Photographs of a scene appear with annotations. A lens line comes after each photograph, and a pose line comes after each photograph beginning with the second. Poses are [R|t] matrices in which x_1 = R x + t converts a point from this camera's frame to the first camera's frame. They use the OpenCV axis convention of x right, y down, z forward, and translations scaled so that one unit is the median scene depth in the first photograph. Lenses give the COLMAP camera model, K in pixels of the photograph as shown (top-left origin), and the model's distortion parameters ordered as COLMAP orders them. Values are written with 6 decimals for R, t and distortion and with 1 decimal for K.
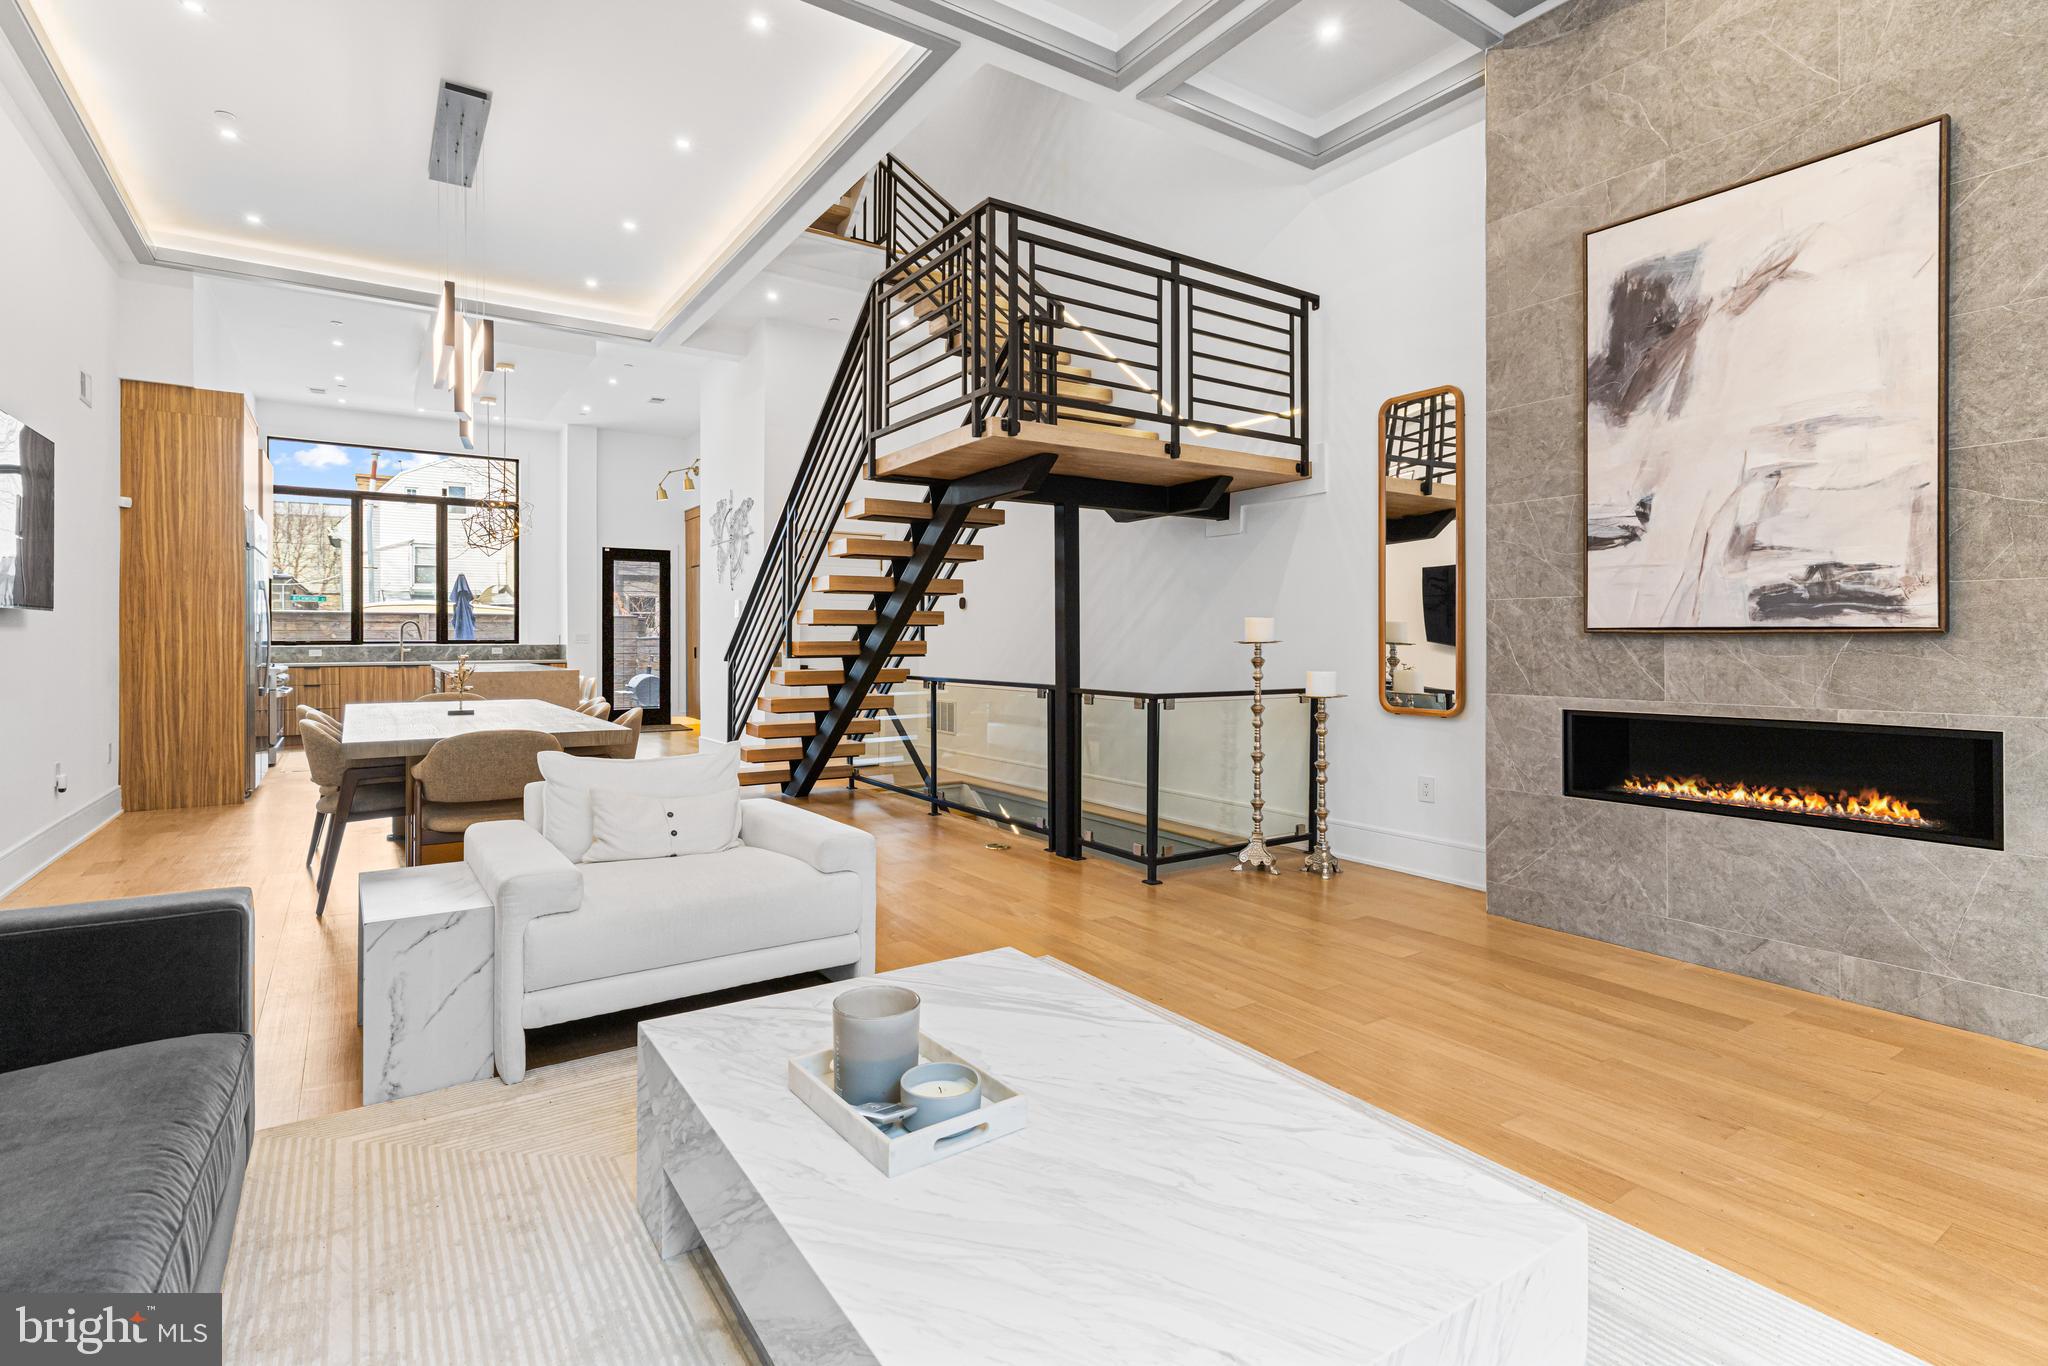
lens RADIAL K [[995.3, 0, 1017.2], [0, 995.3, 643.6], [0, 0, 1]] dist [0.003323, 0.000254]
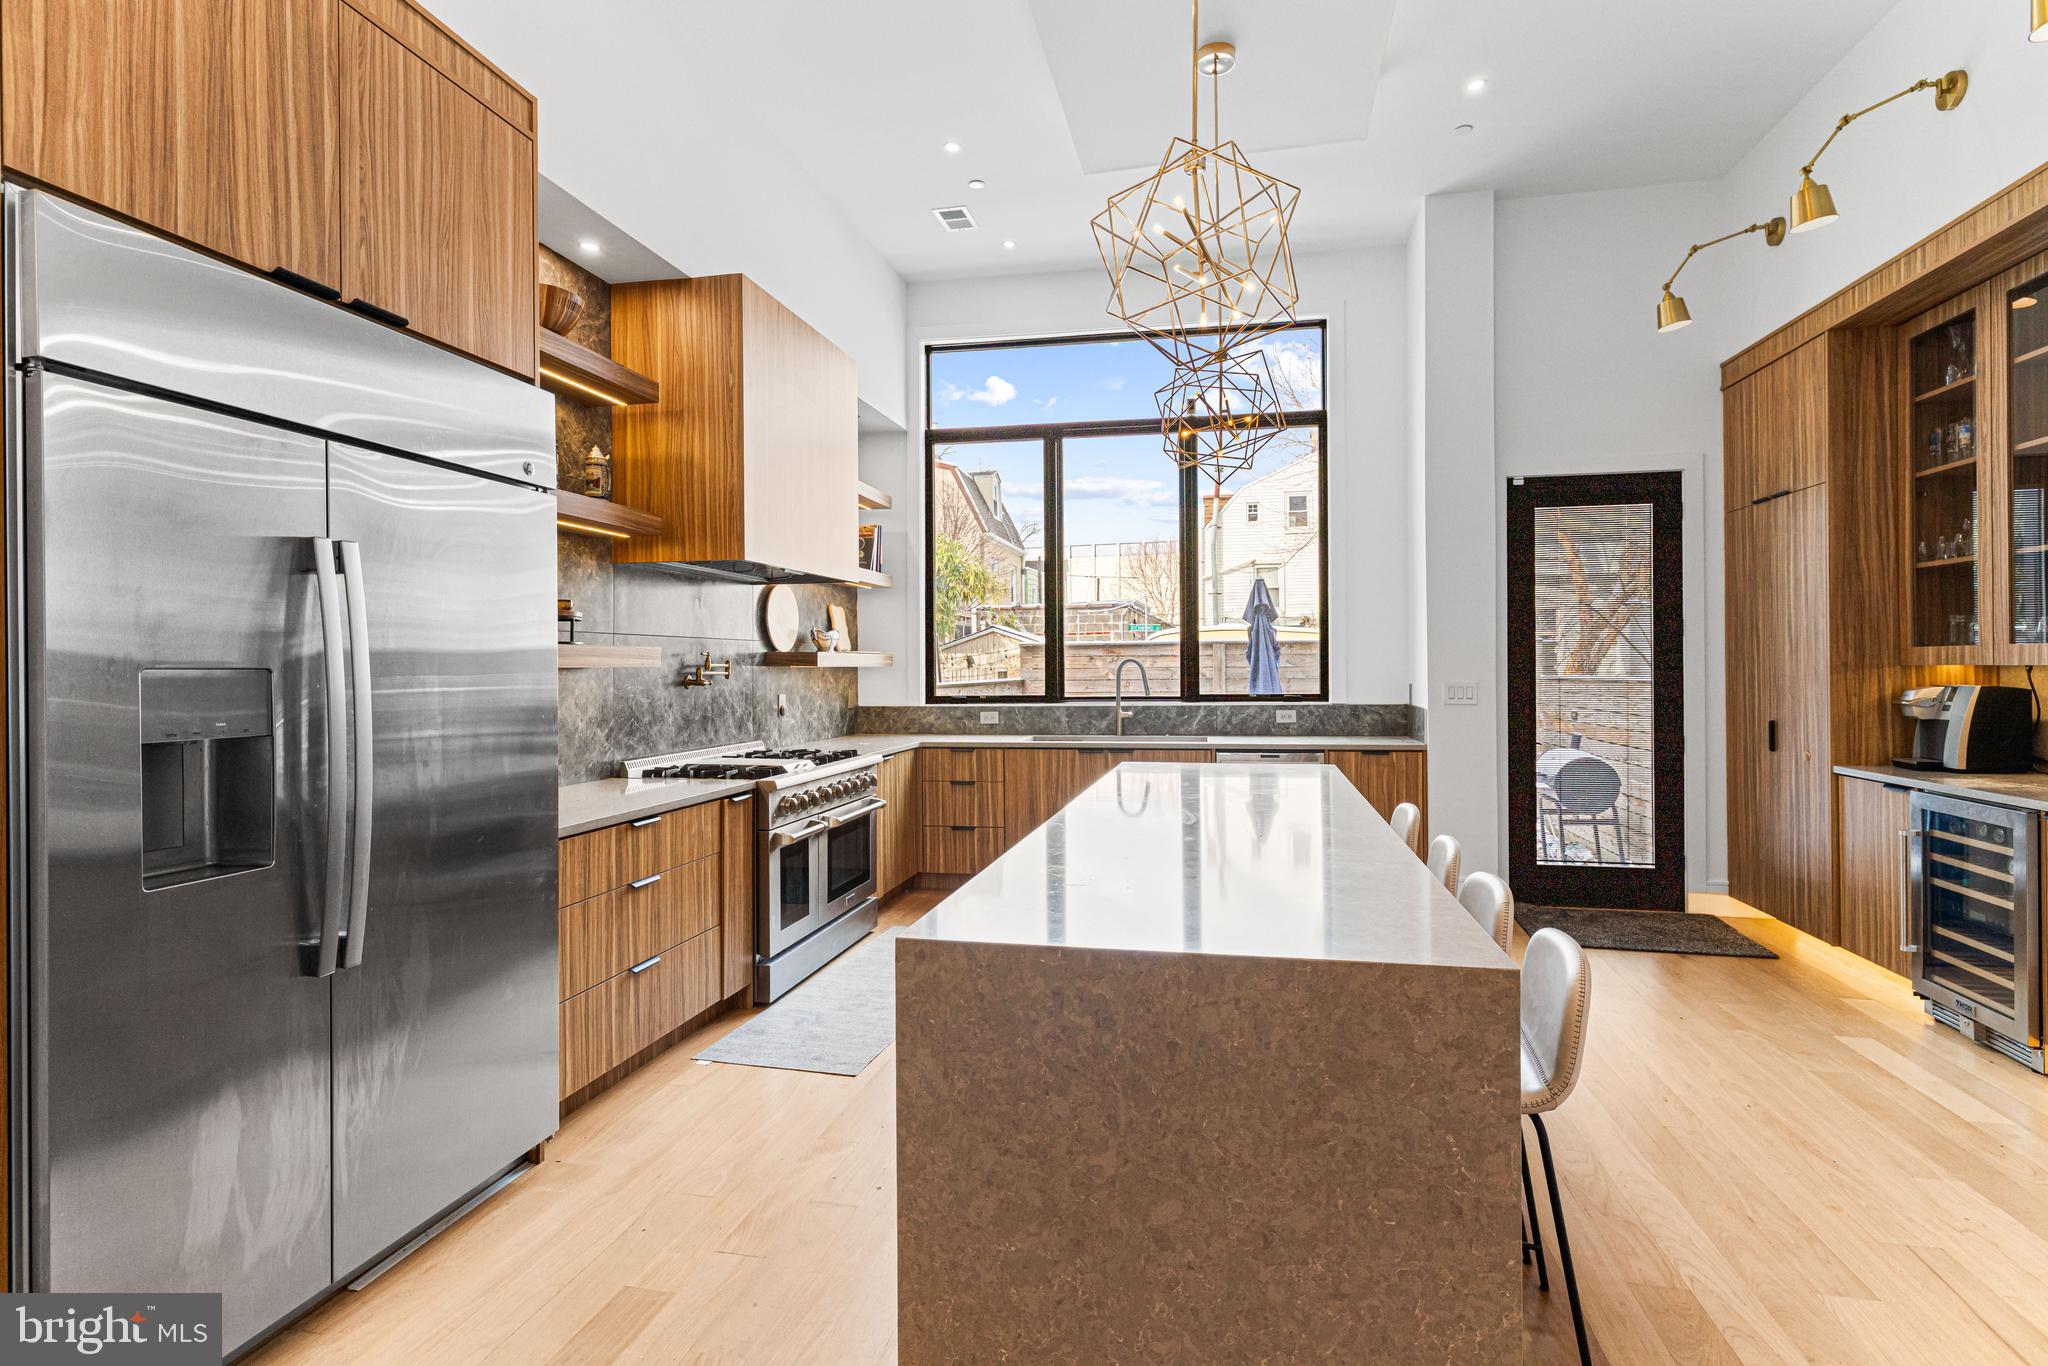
lens RADIAL K [[995.3, 0, 1031.9], [0, 995.3, 661.4], [0, 0, 1]] dist [0.003323, 0.000254]
pose [[0.705387, -0.006993, -0.708788, -0.467593], [0.003196, 0.999973, -0.006684, -0.030192], [0.708815, 0.002450, 0.705390, 1.005871]]
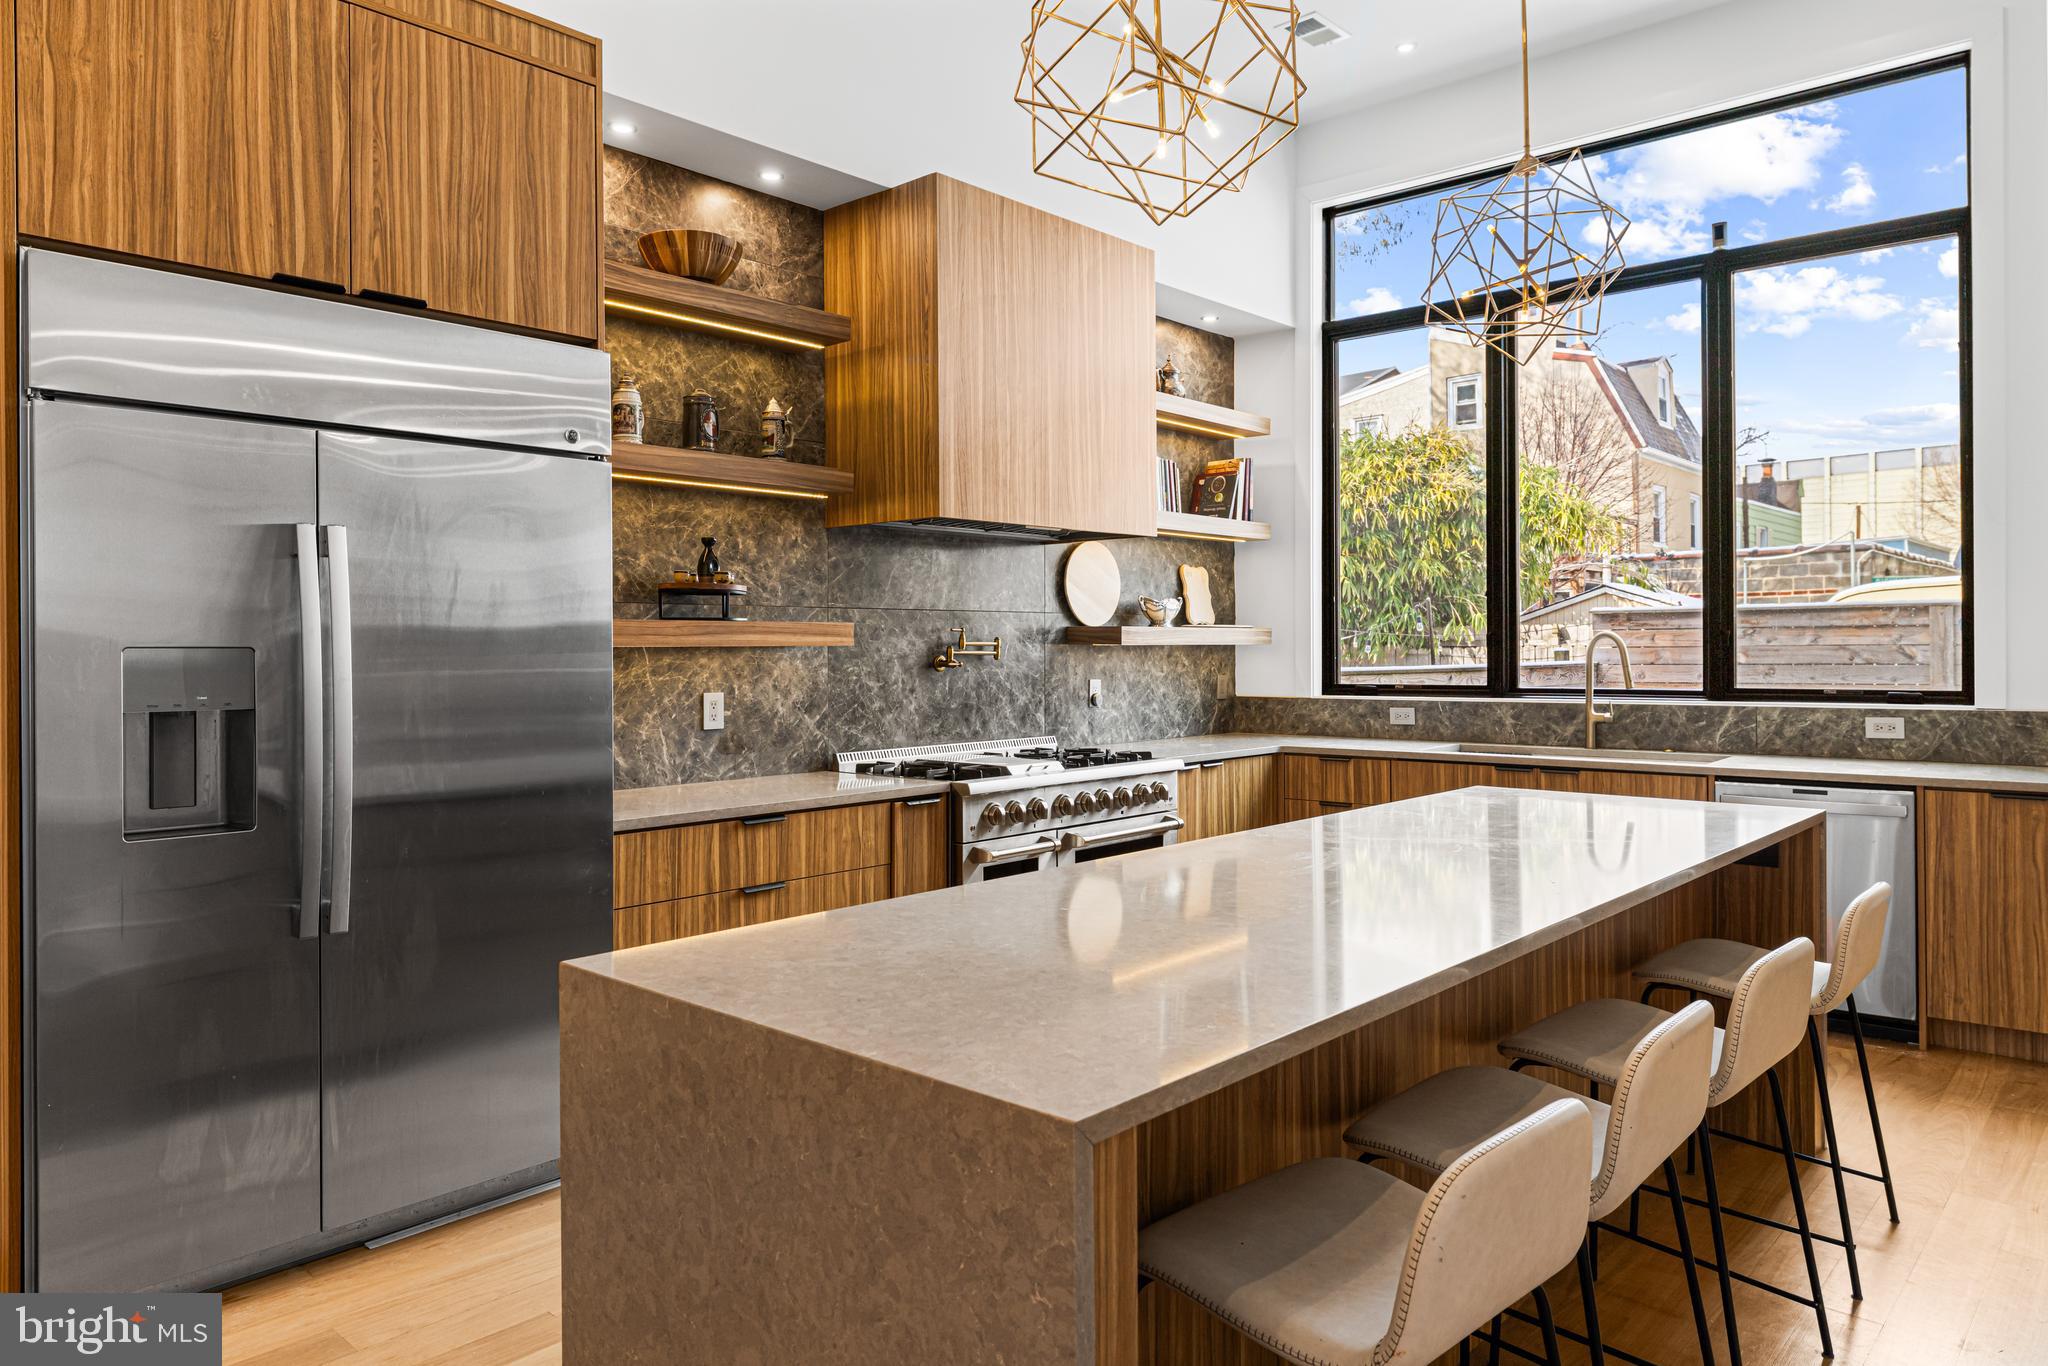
lens RADIAL K [[1302.3, 0, 1025.9], [0, 1302.3, 640.9], [0, 0, 1]] dist [0.006933, -0.003079]
pose [[0.251399, -0.005460, -0.967868, -0.379673], [0.002303, 0.999985, -0.005043, -0.030234], [0.967881, -0.000961, 0.251407, 1.169533]]
